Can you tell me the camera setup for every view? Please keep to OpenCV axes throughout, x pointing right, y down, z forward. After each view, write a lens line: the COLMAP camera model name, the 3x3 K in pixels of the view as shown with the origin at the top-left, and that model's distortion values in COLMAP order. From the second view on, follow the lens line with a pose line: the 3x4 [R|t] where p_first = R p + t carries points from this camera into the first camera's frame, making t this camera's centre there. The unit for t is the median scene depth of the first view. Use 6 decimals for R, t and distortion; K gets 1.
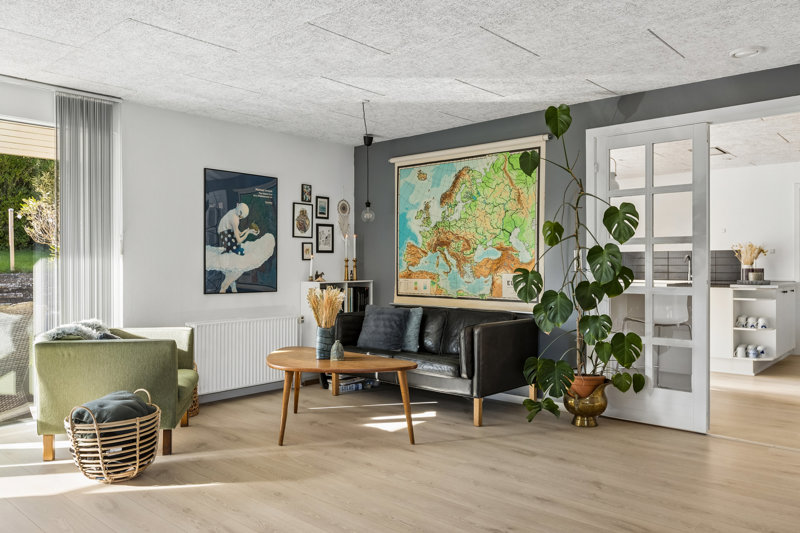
lens RADIAL K [[614.8, 0, 398.6], [0, 614.8, 252.5], [0, 0, 1]] dist [0.057028, -0.000699]
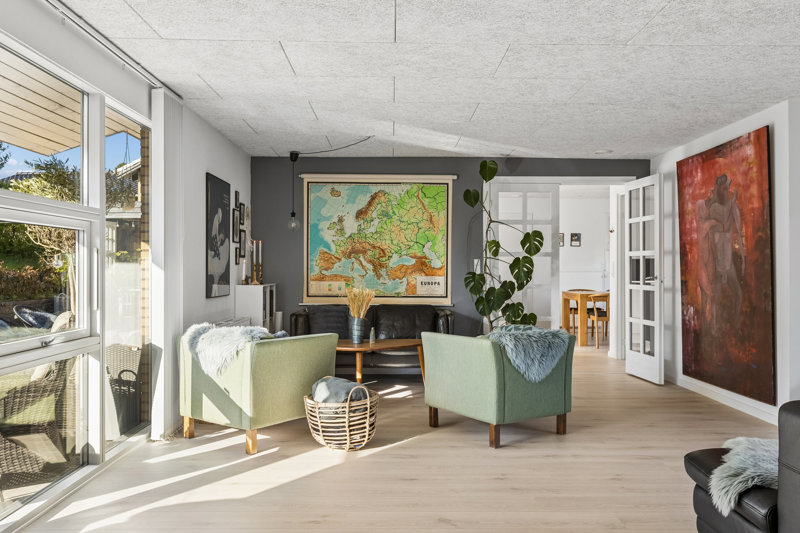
lens RADIAL K [[644.8, 0, 400.0], [0, 644.8, 266.5], [0, 0, 1]] dist [0.001781, -0.004985]
pose [[0.734872, 0.004300, 0.678192, -0.760782], [-0.016123, 0.999808, 0.011132, -0.000908], [-0.678014, -0.019115, 0.734801, 0.019973]]
